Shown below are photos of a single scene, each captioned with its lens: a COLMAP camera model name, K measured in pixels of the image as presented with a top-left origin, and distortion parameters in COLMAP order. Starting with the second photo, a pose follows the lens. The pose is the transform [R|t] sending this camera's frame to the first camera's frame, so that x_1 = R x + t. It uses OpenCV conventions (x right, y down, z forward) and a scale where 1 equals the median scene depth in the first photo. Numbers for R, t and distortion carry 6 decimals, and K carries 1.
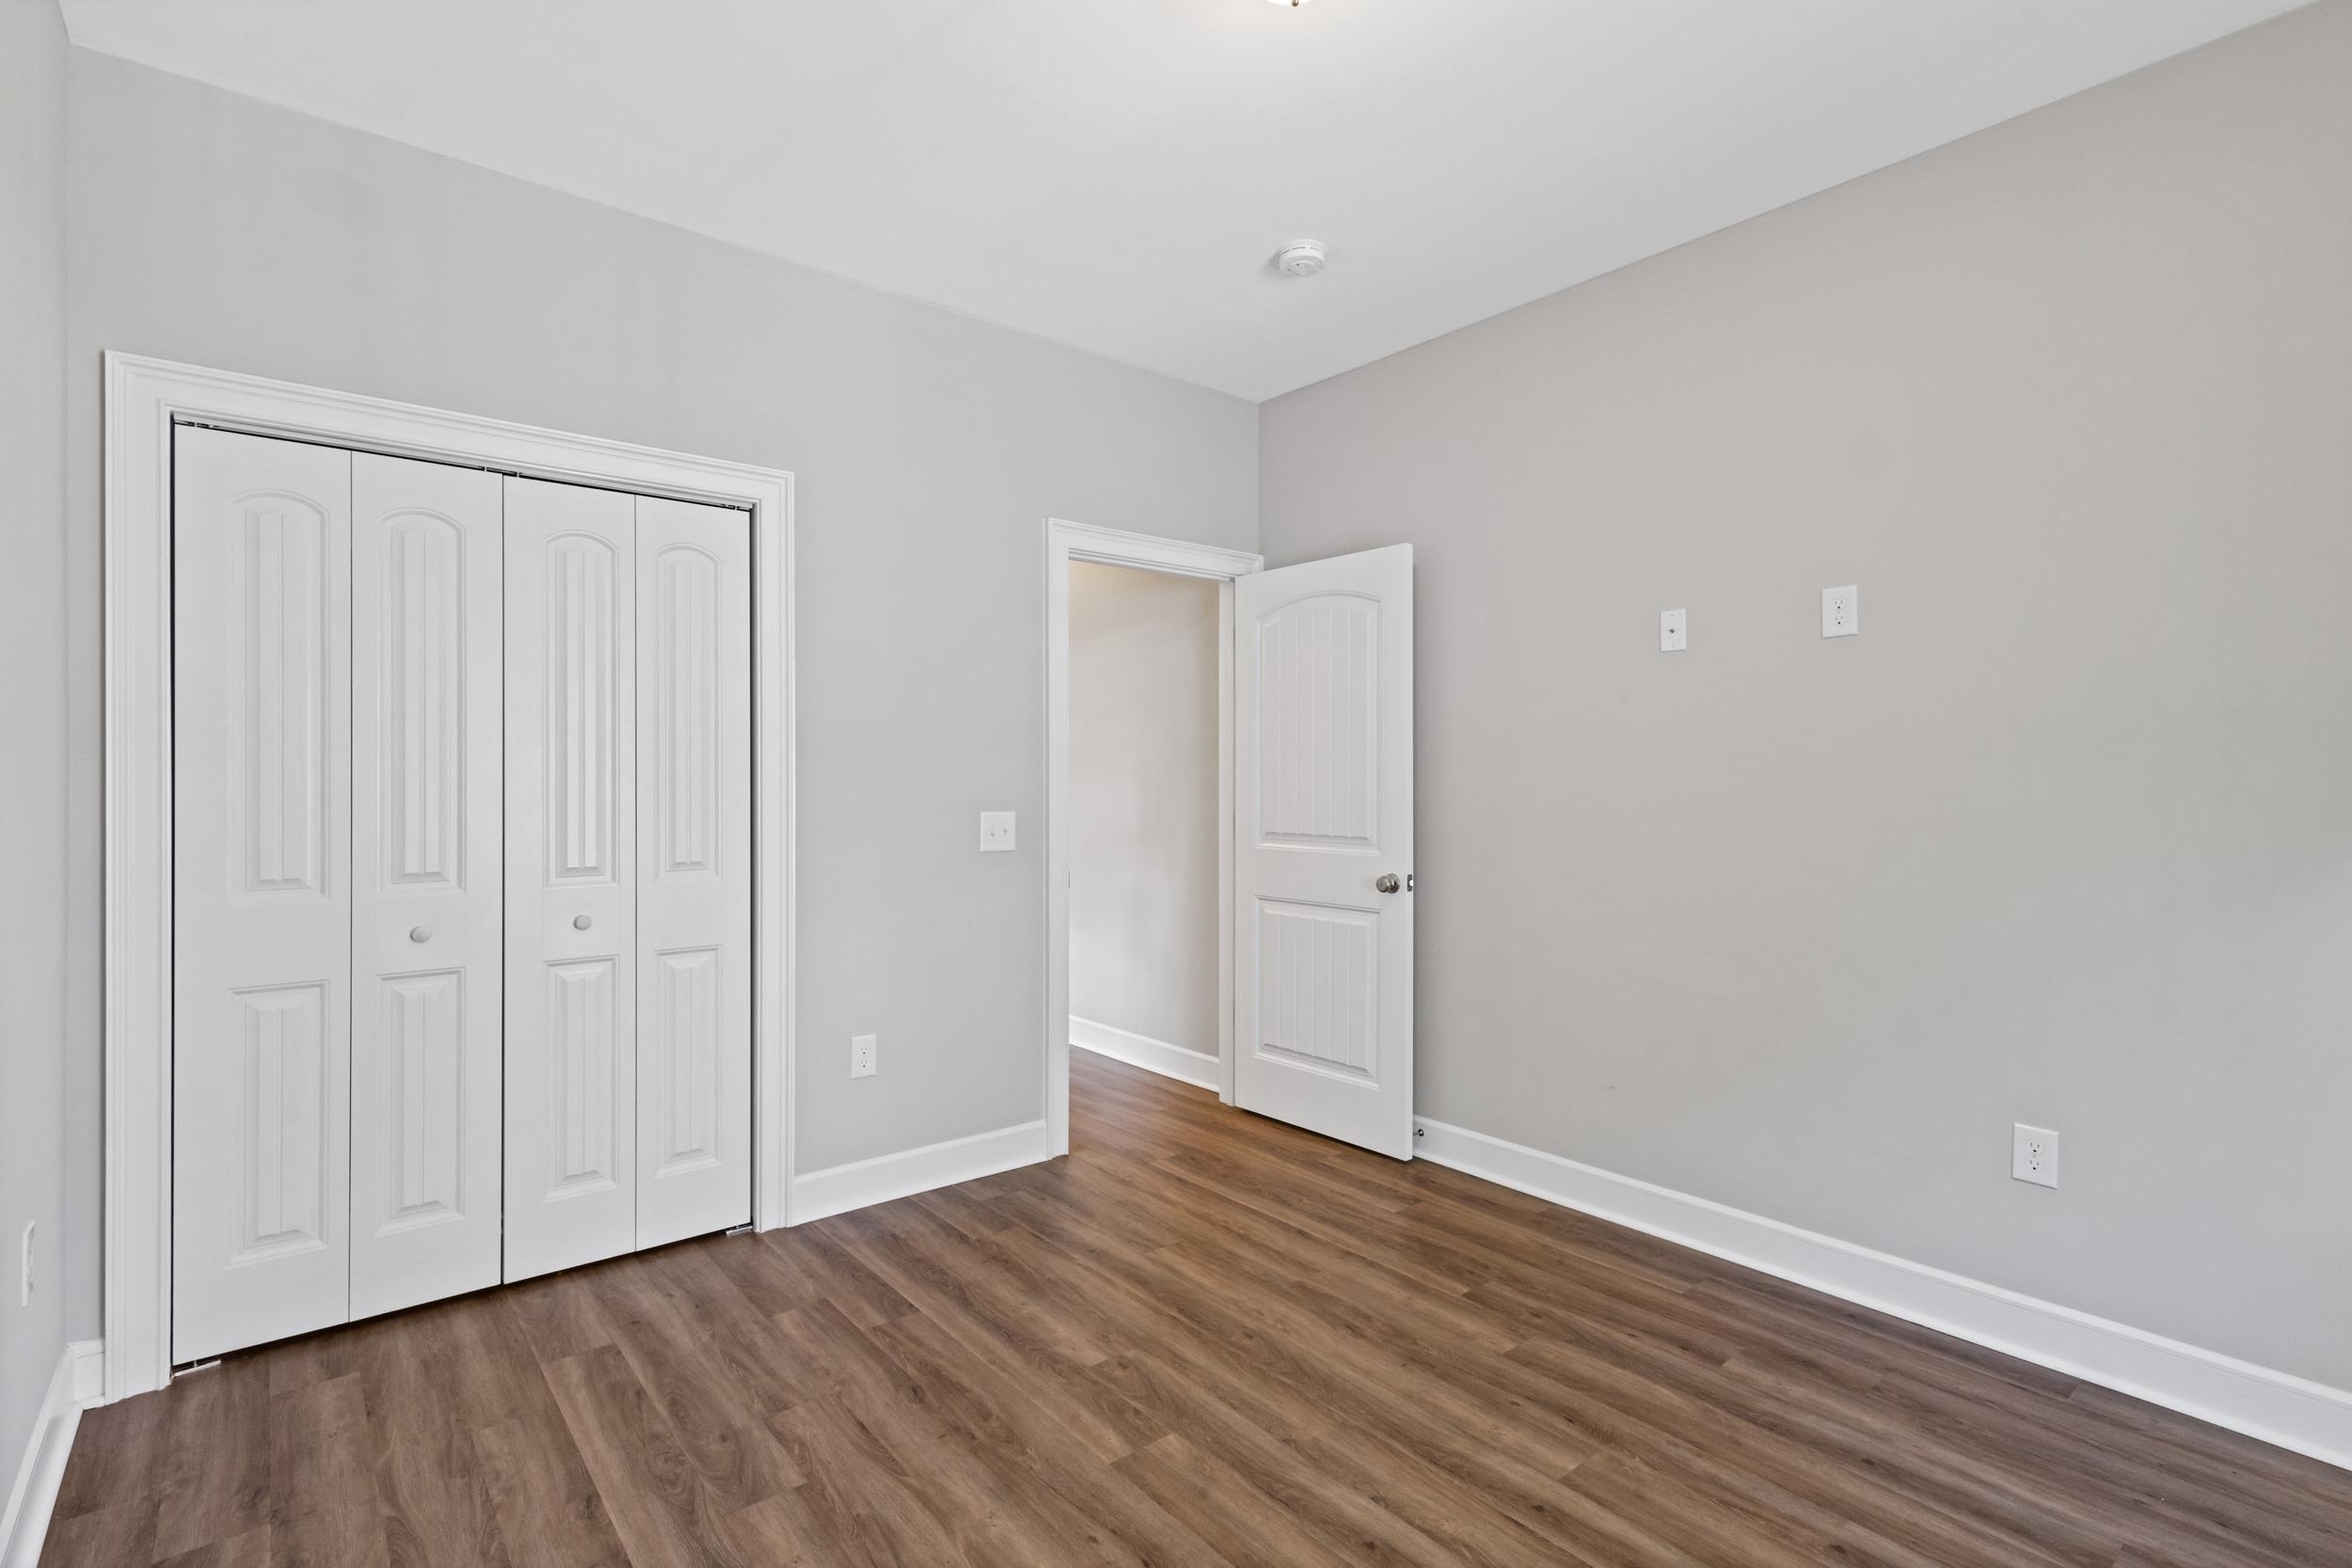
lens RADIAL K [[1063.9, 0, 1163.3], [0, 1063.9, 776.3], [0, 0, 1]] dist [-0.000233, 0.000330]
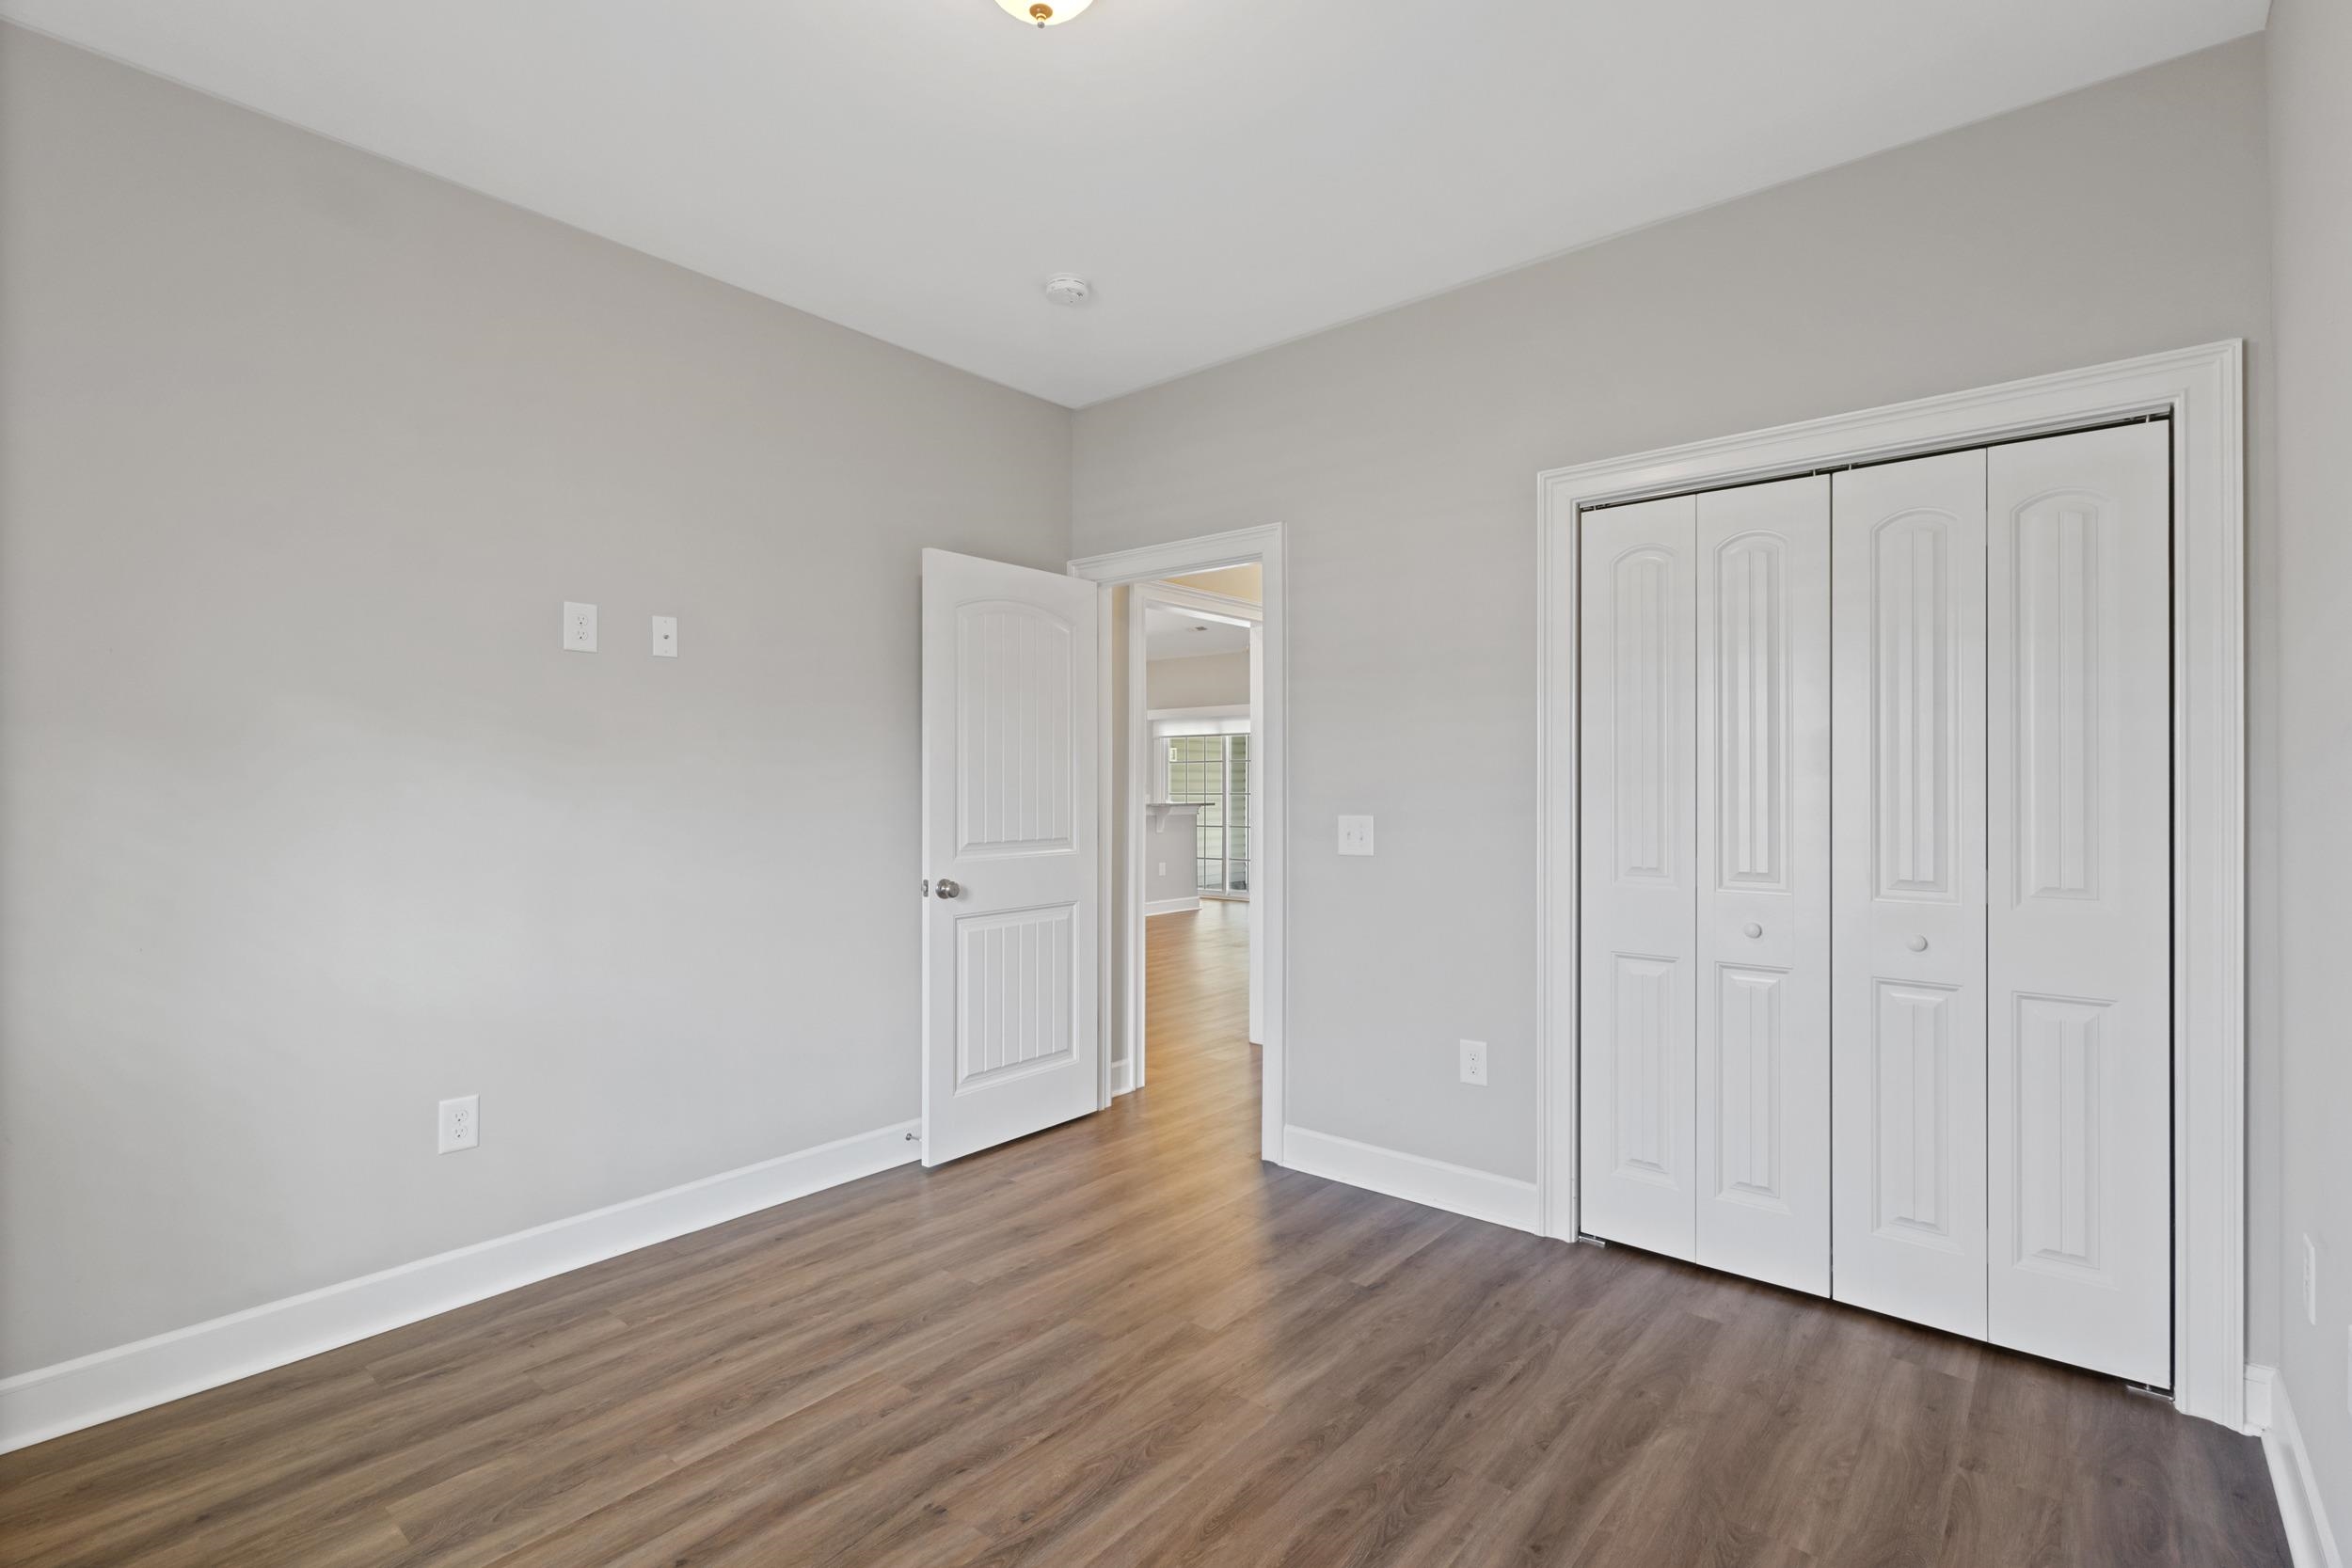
lens RADIAL K [[1096.0, 0, 1161.9], [0, 1096.0, 778.1], [0, 0, 1]] dist [0.000480, 0.002522]
pose [[0.186176, -0.006131, -0.982497, 0.319199], [0.002357, 0.999980, -0.005794, 0.003222], [0.982514, -0.001237, 0.186186, 0.259226]]
